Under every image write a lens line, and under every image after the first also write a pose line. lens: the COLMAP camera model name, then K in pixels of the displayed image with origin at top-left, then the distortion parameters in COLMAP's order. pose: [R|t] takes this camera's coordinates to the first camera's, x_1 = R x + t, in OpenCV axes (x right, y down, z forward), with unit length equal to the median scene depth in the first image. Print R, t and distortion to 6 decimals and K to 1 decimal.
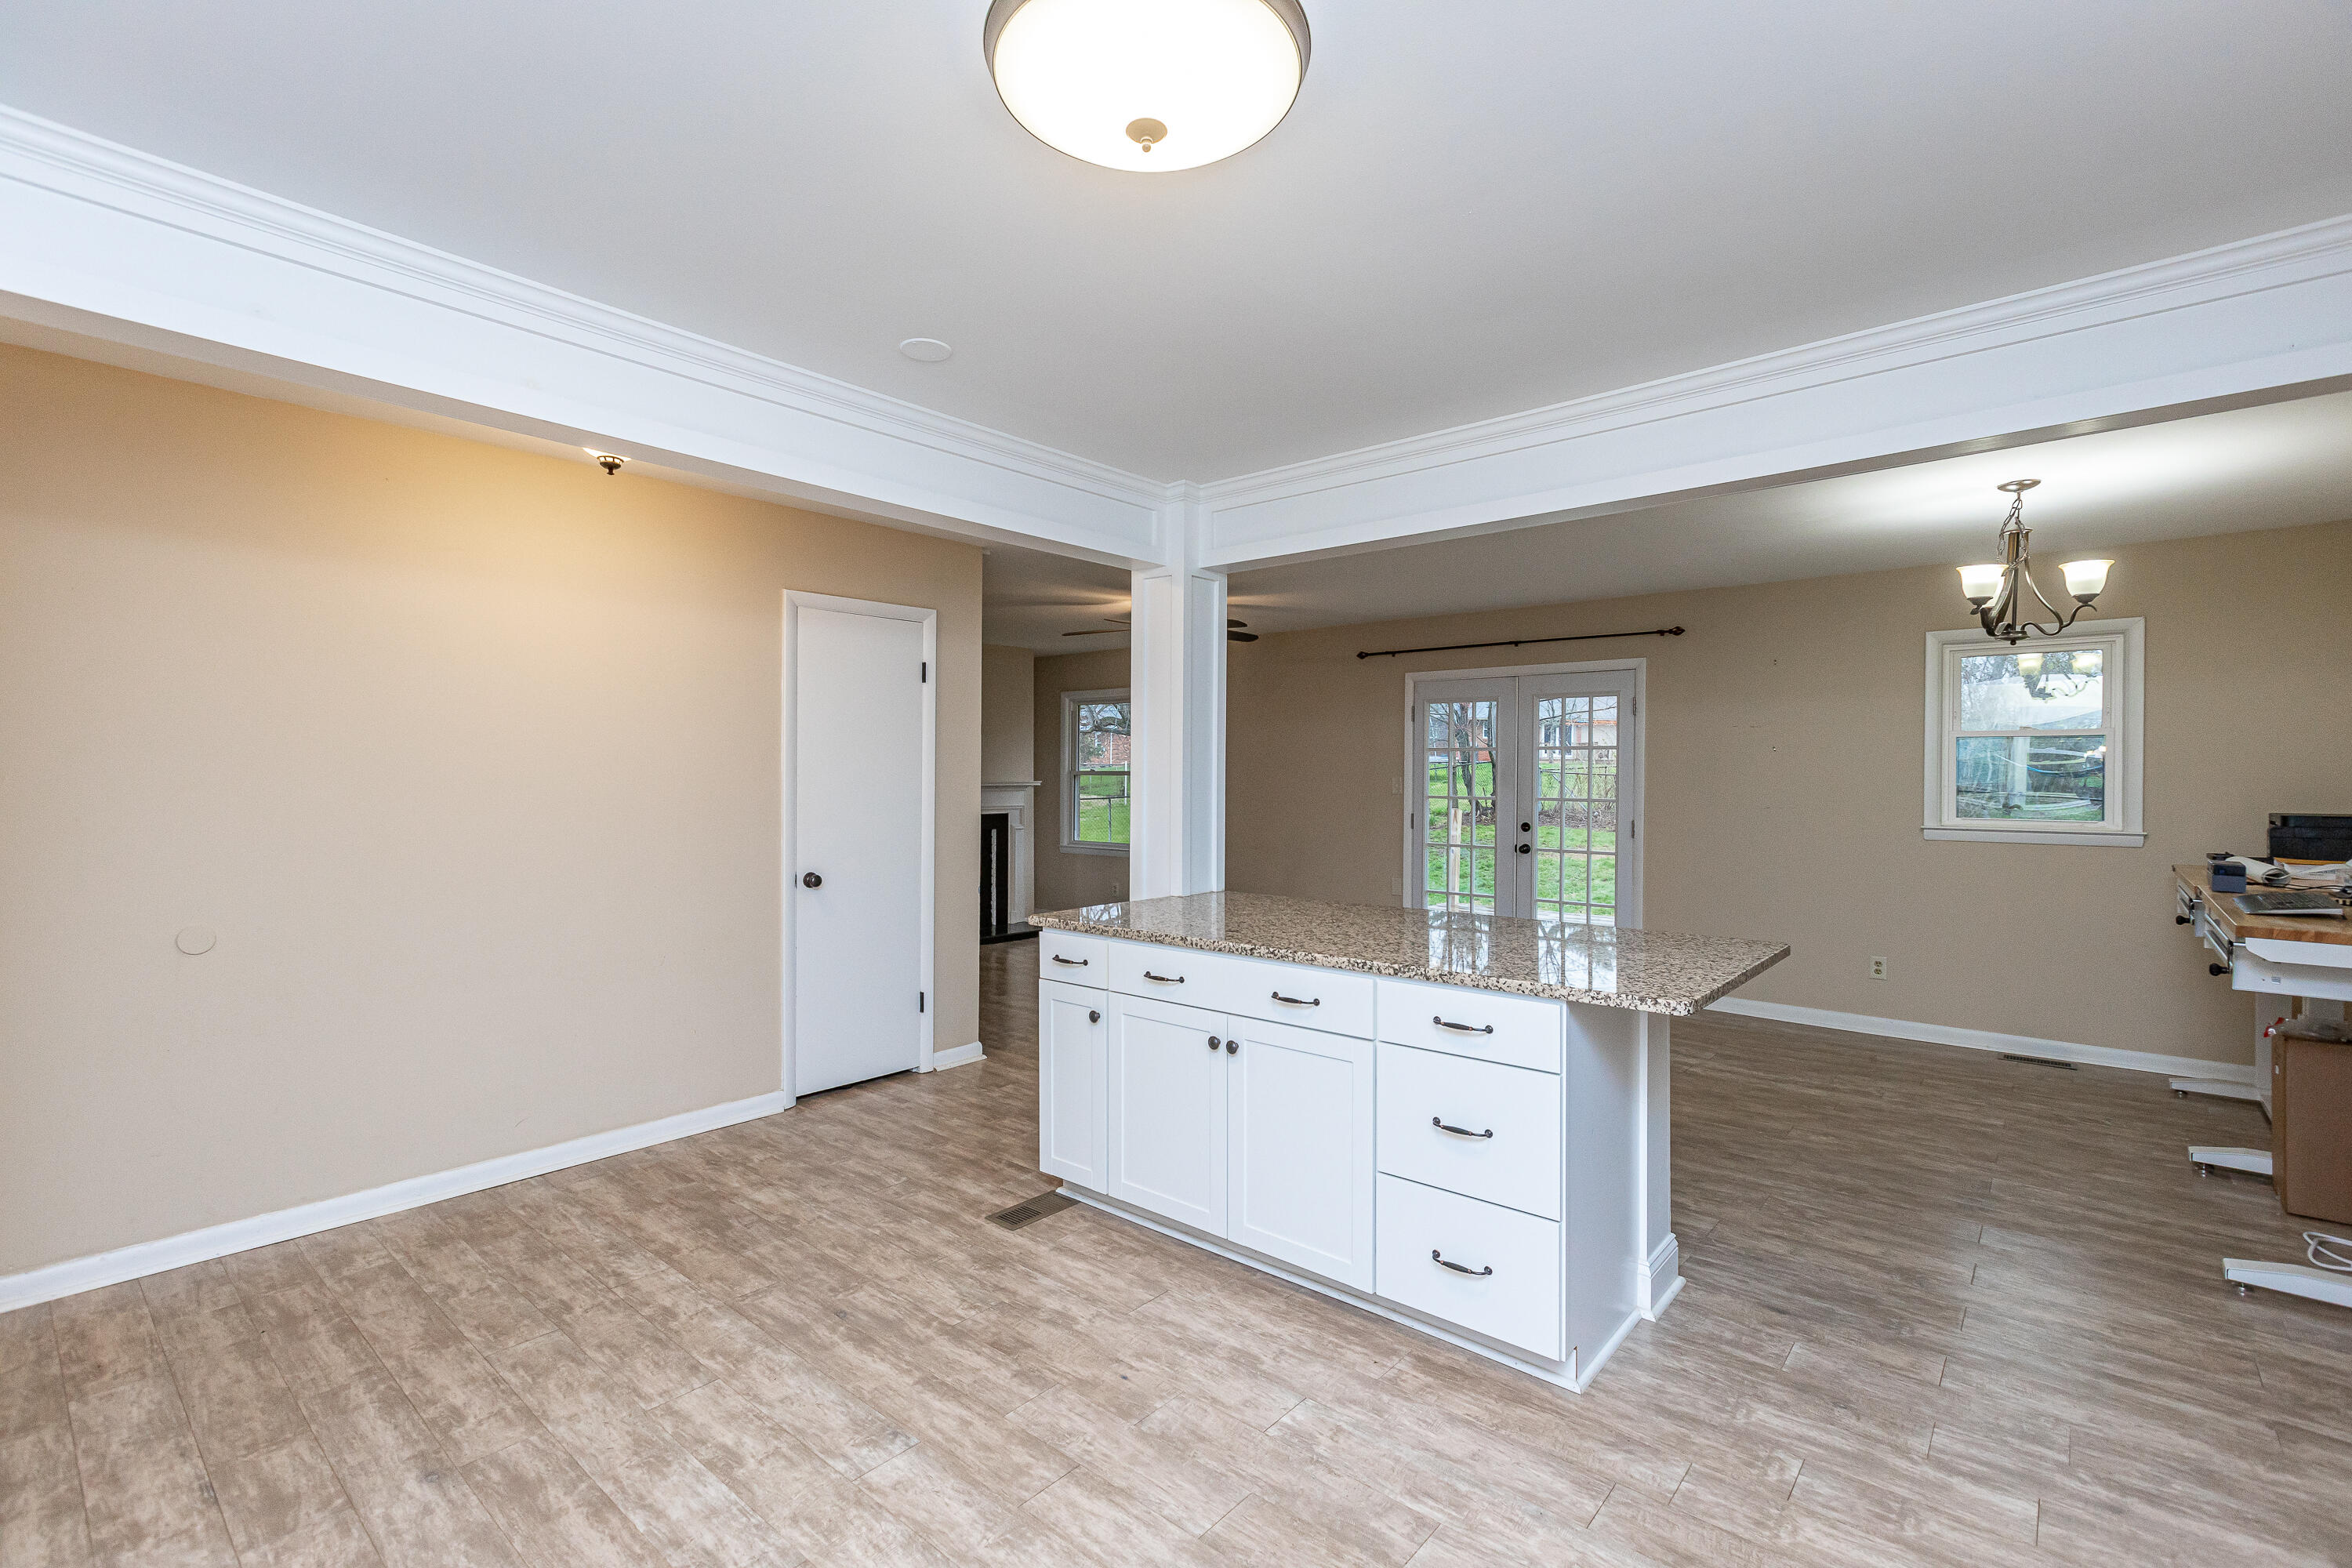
lens RADIAL K [[1052.5, 0, 1176.0], [0, 1052.5, 784.0], [0, 0, 1]] dist [-0.001163, -0.000082]
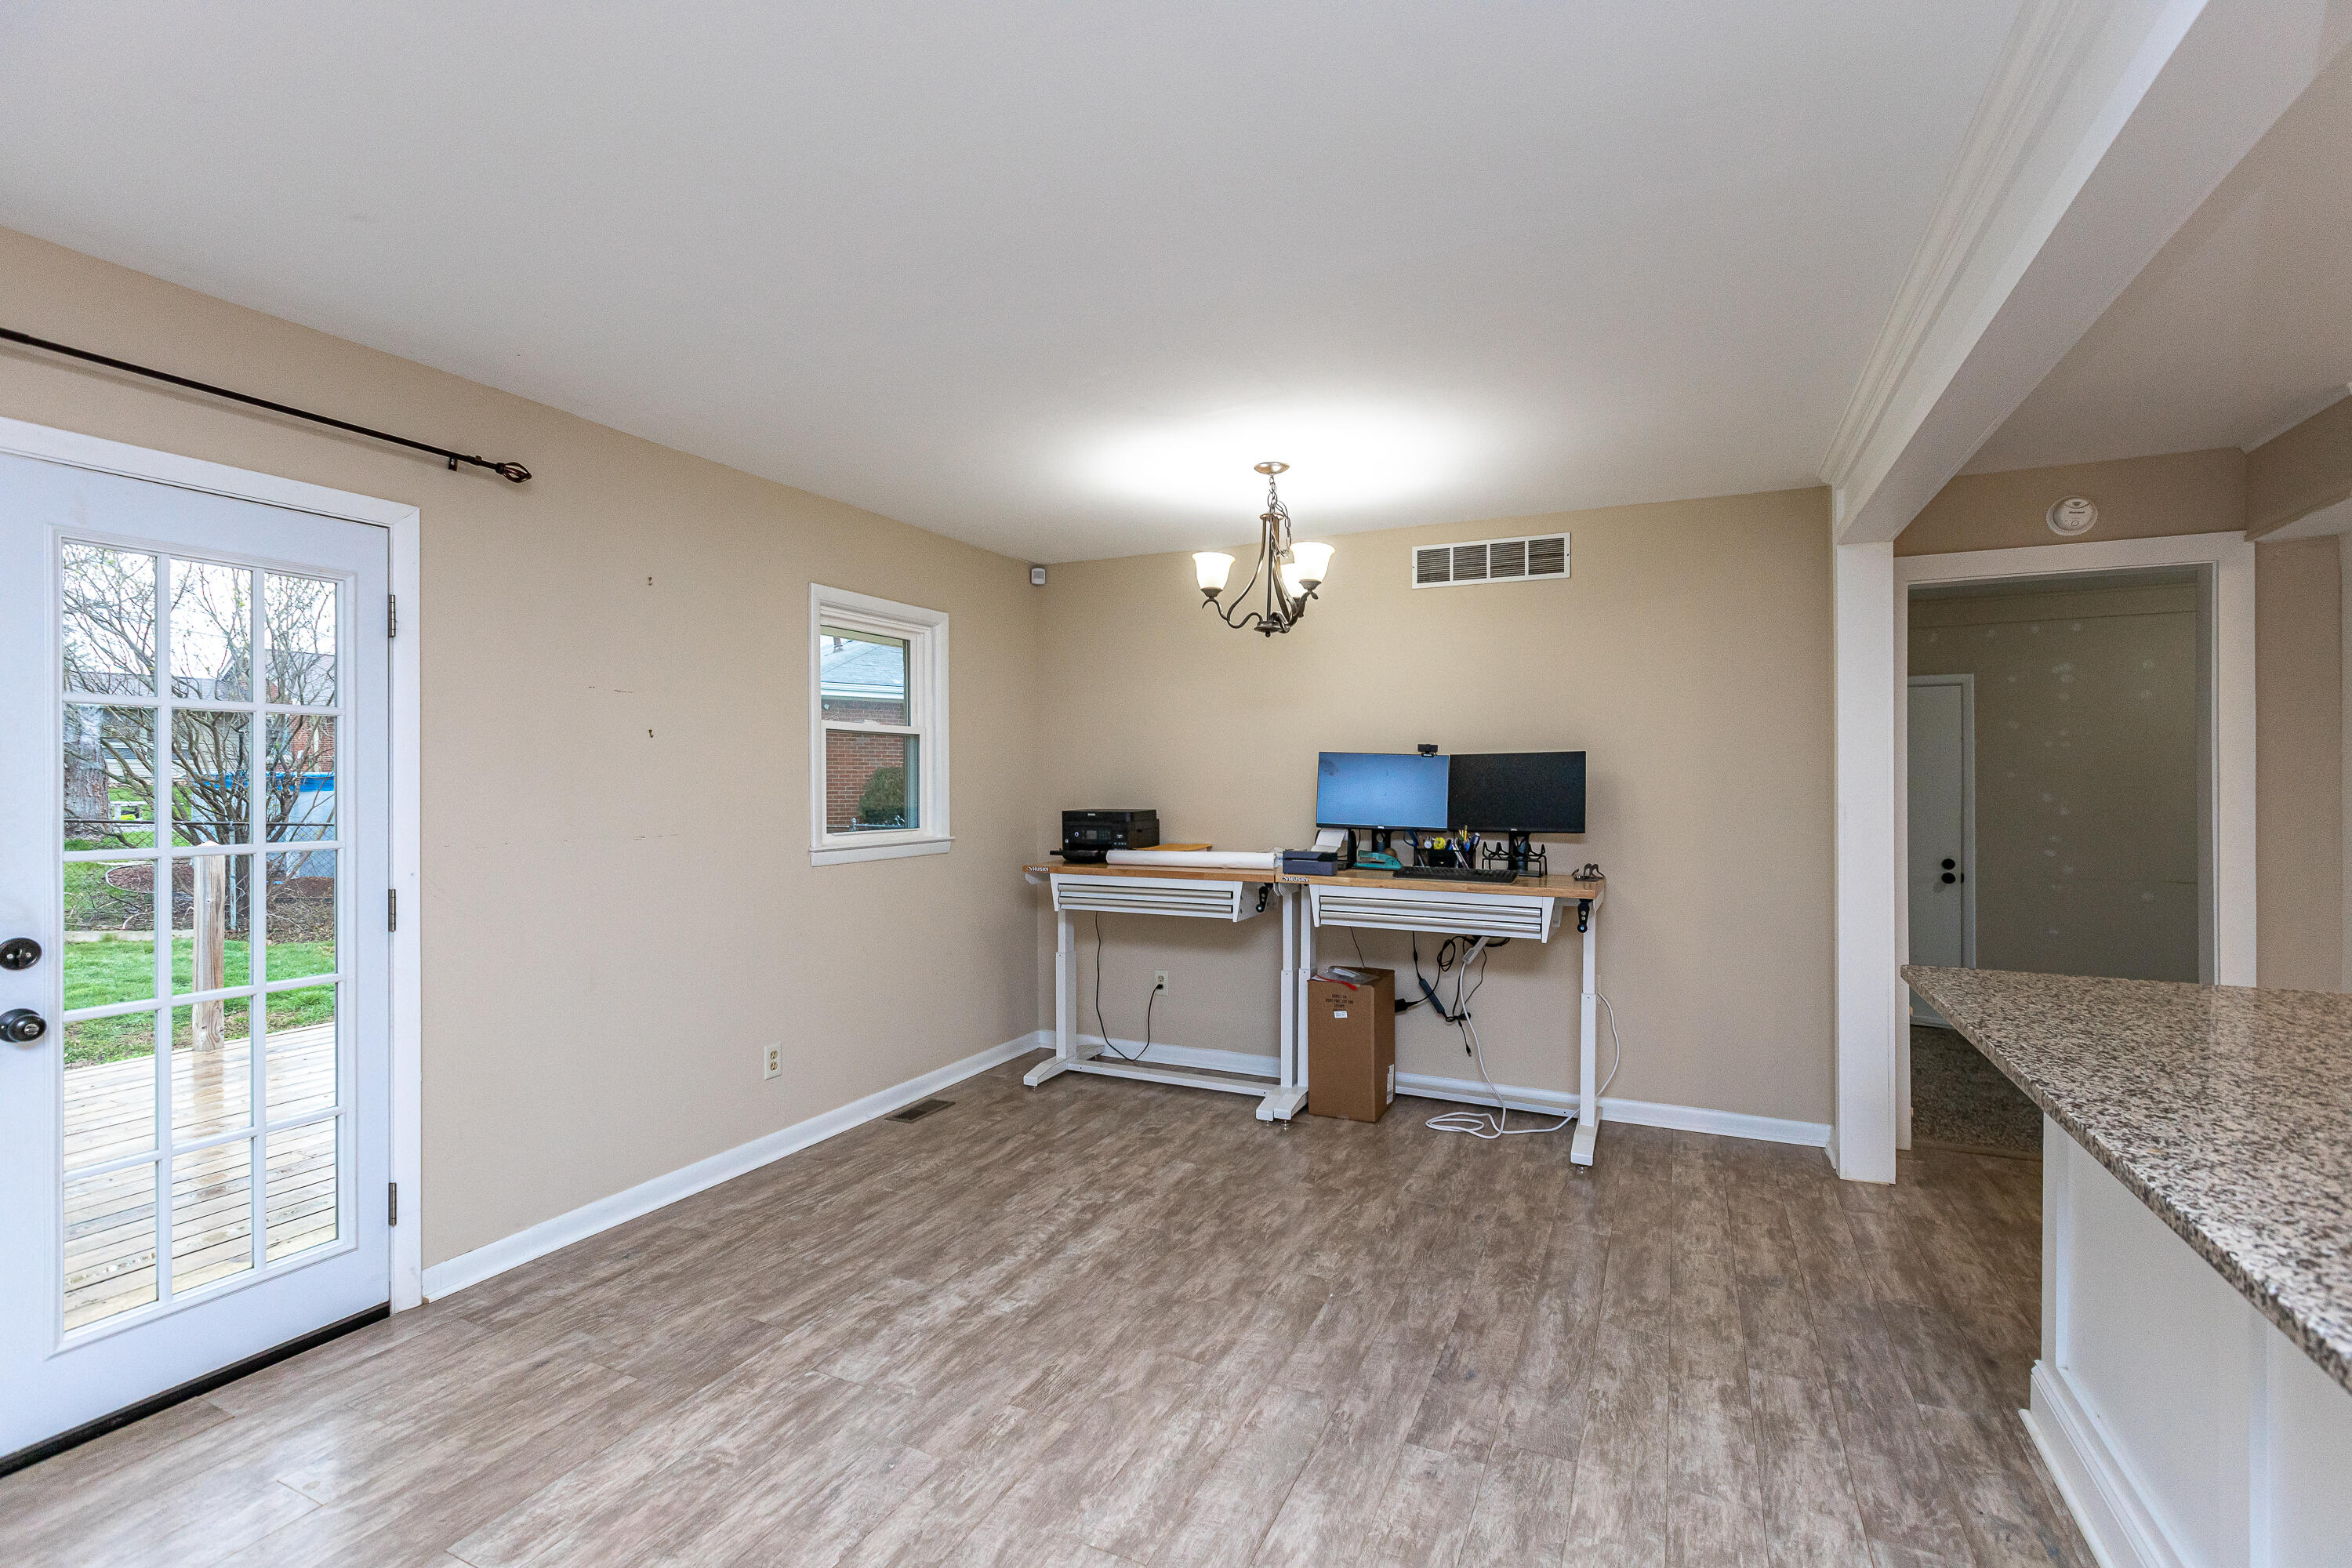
lens RADIAL K [[1052.5, 0, 1176.0], [0, 1052.5, 784.0], [0, 0, 1]] dist [-0.001163, -0.000082]
pose [[-0.257046, -0.005999, 0.966381, -0.082921], [0.010520, 0.999904, 0.009005, -0.011031], [-0.966342, 0.012481, -0.256958, 1.285295]]
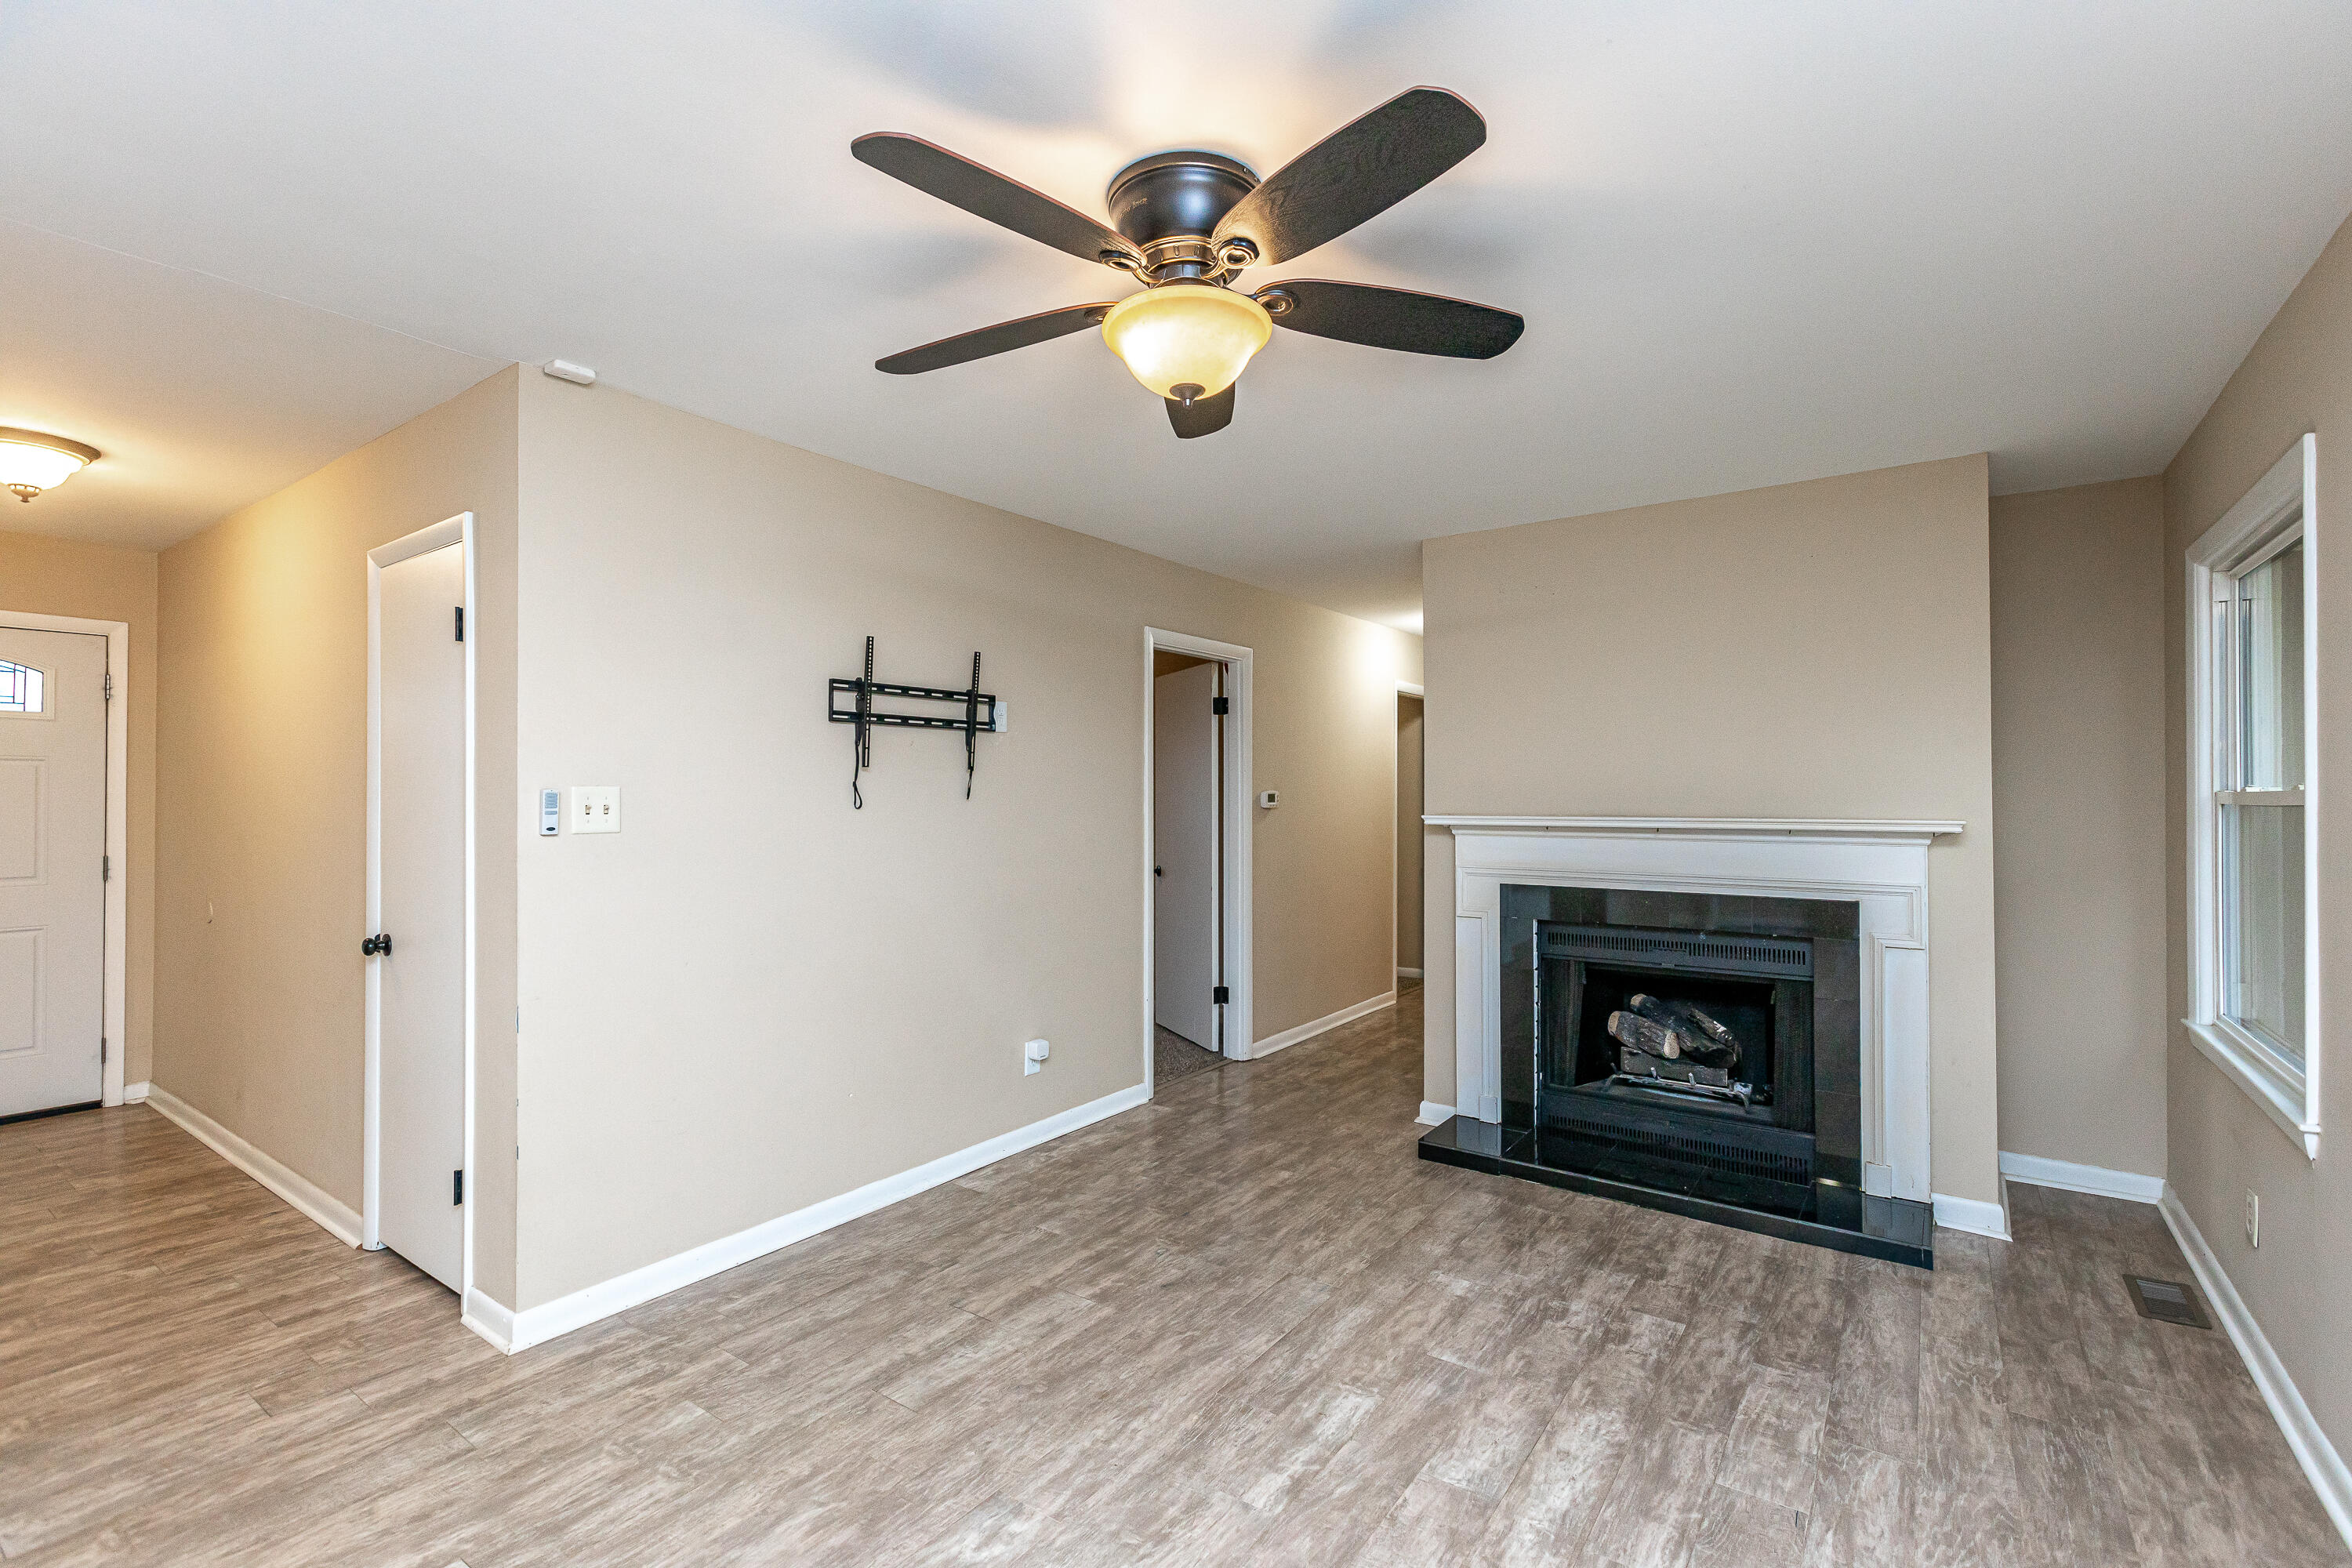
lens RADIAL K [[1045.1, 0, 1176.0], [0, 1045.1, 784.0], [0, 0, 1]] dist [0.000395, 0.000226]
pose [[0.084904, -0.016210, -0.996257, 0.446431], [-0.010034, 0.999803, -0.017123, -0.013572], [0.996339, 0.011451, 0.084725, 1.600425]]
